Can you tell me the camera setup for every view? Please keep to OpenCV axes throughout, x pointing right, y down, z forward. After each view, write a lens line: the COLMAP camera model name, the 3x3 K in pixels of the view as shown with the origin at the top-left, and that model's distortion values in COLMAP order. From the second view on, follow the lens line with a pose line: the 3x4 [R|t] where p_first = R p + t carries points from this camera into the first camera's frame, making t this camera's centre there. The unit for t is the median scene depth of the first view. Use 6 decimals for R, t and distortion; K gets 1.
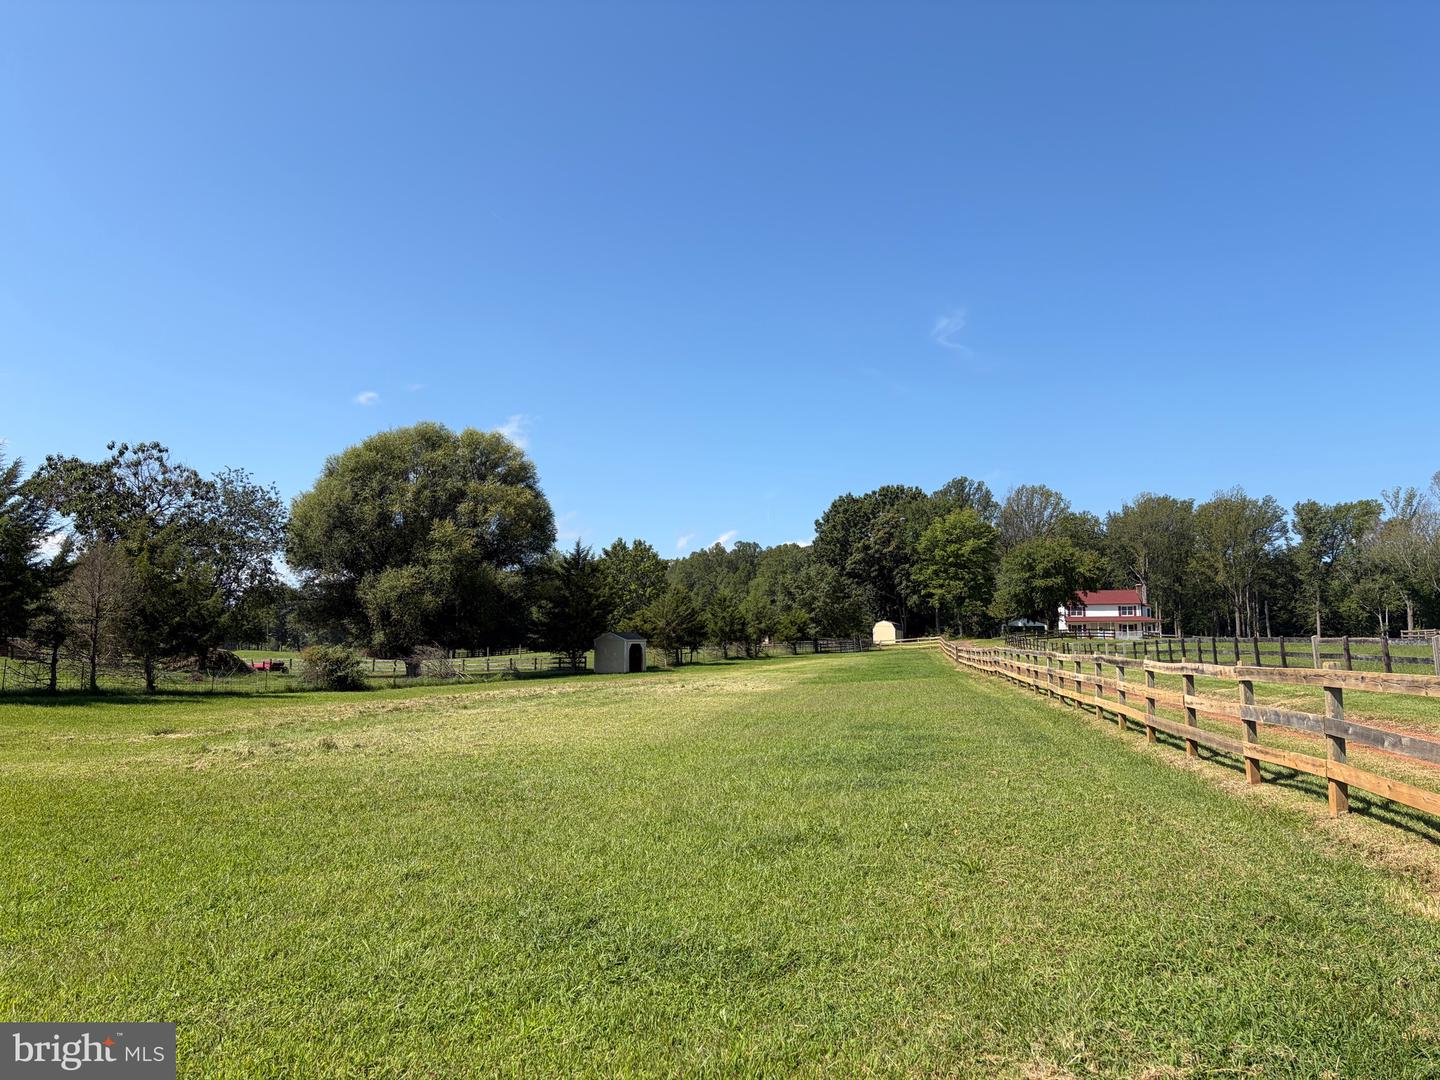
lens RADIAL K [[1063.6, 0, 720.0], [0, 1063.6, 540.0], [0, 0, 1]] dist [0.007460, 0.000488]
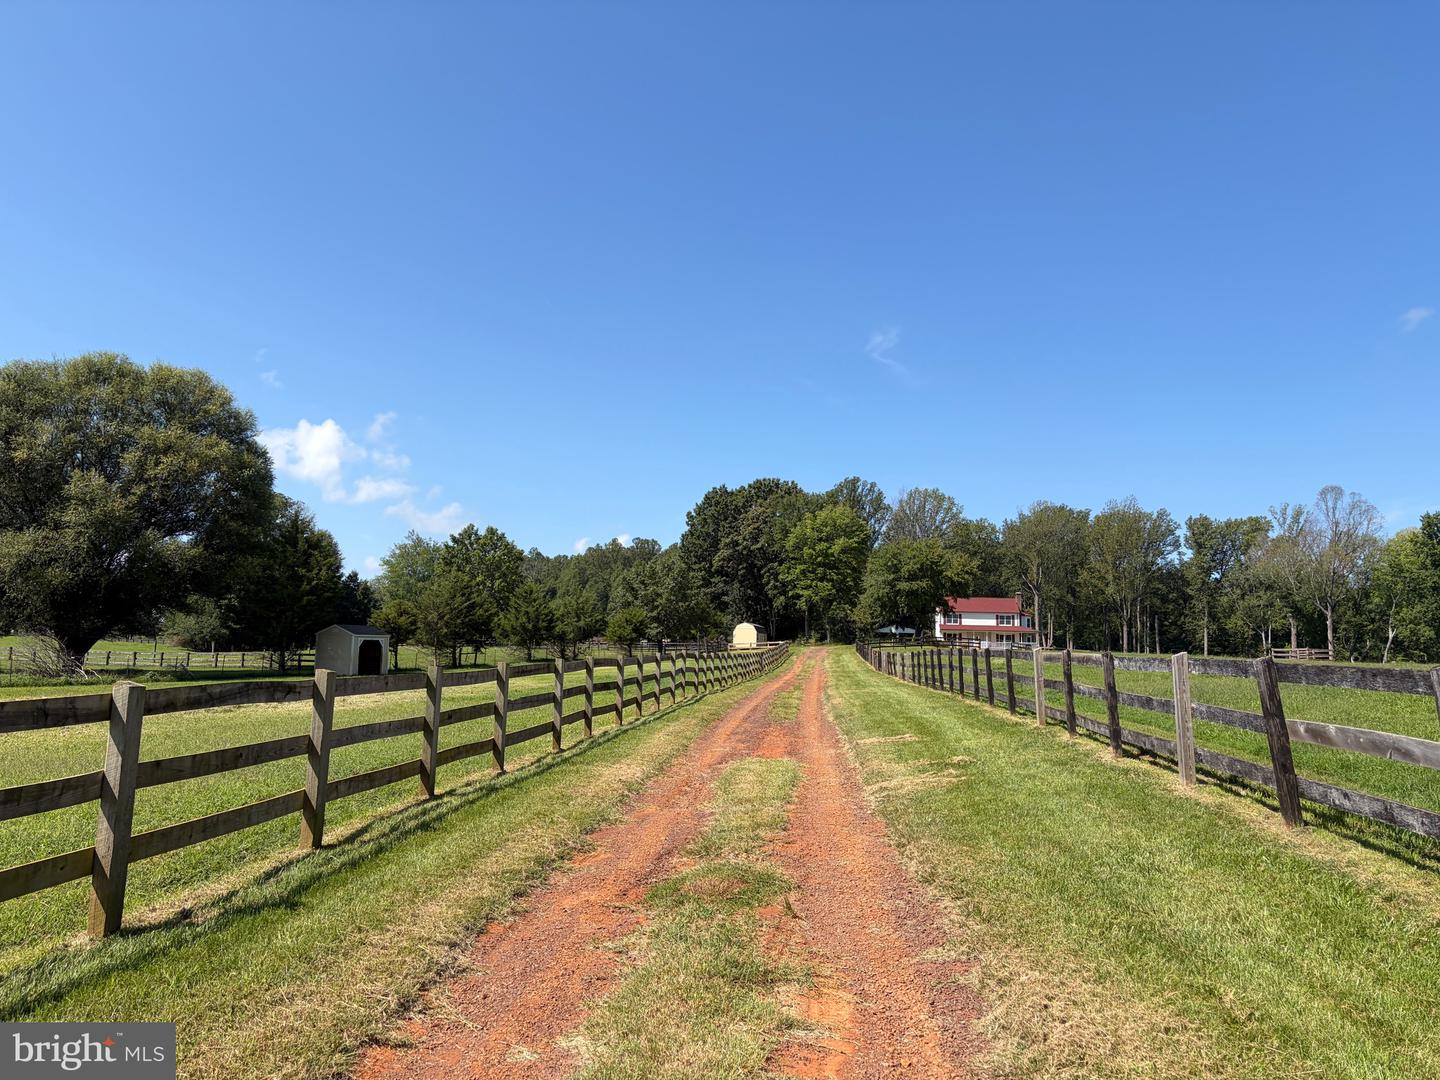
lens RADIAL K [[1064.8, 0, 735.5], [0, 1064.8, 535.2], [0, 0, 1]] dist [0.005740, -0.002233]
pose [[0.995700, 0.036670, 0.085065, 0.056908], [-0.036182, 0.999319, -0.007273, 0.006376], [-0.085274, 0.004163, 0.996349, 0.075326]]
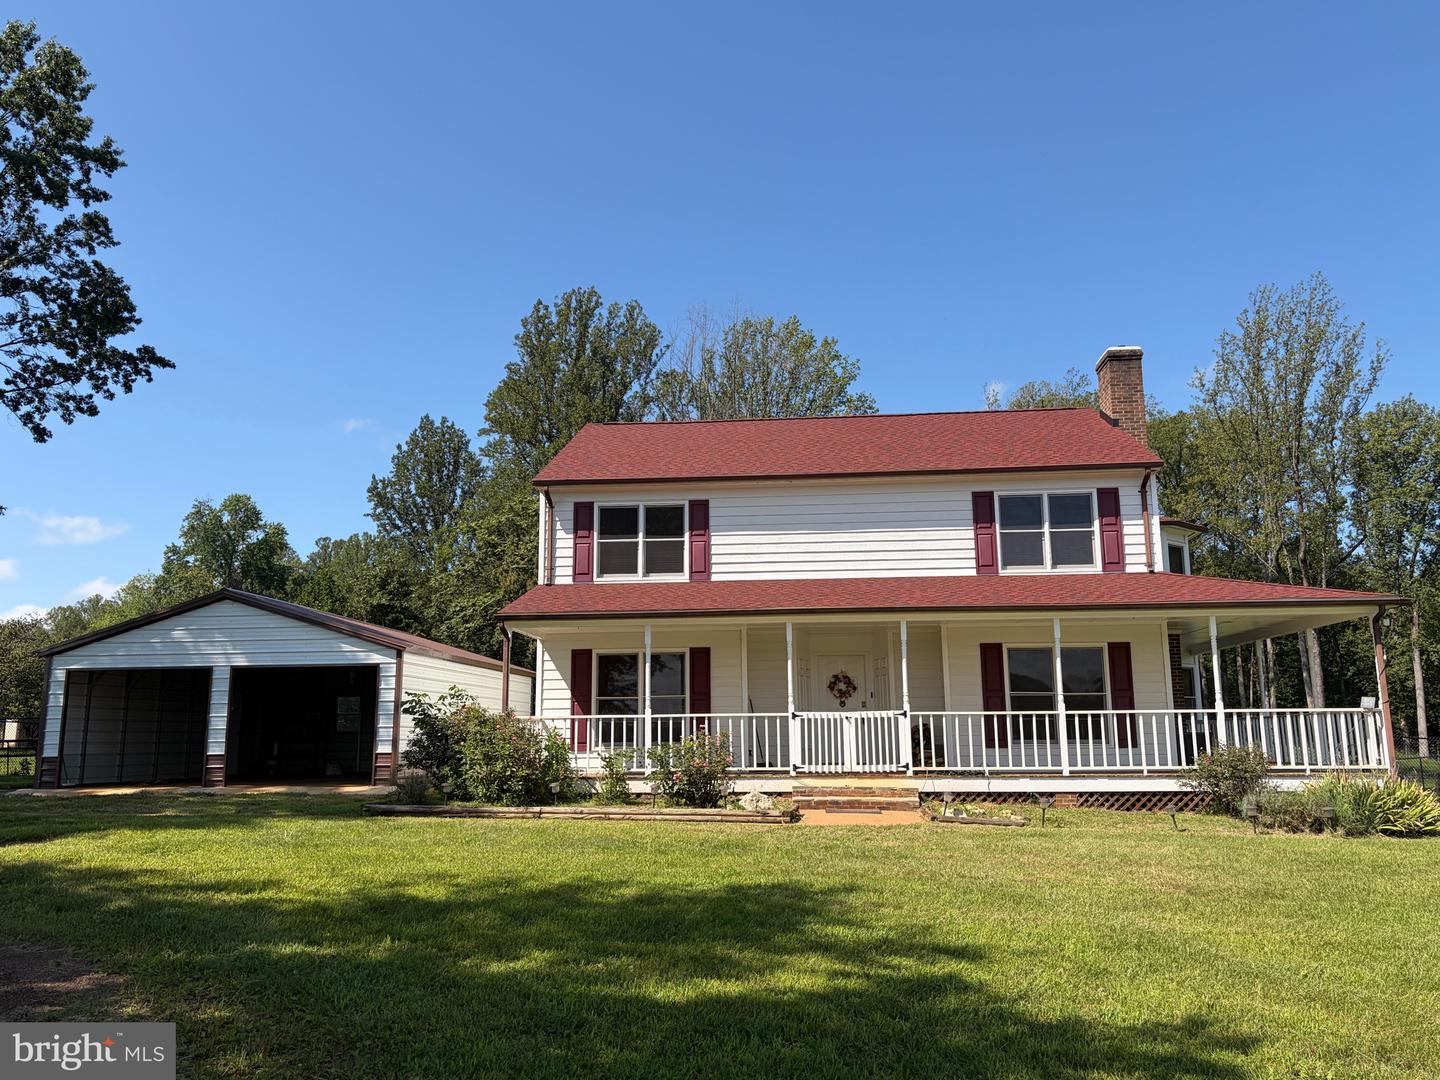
lens RADIAL K [[1147.6, 0, 720.0], [0, 1147.6, 540.0], [0, 0, 1]] dist [0.157148, -0.206853]
pose [[0.990883, 0.010504, 0.134319, 0.298838], [-0.004070, 0.998835, -0.048085, 0.067008], [-0.134667, 0.047100, 0.989771, 0.796381]]
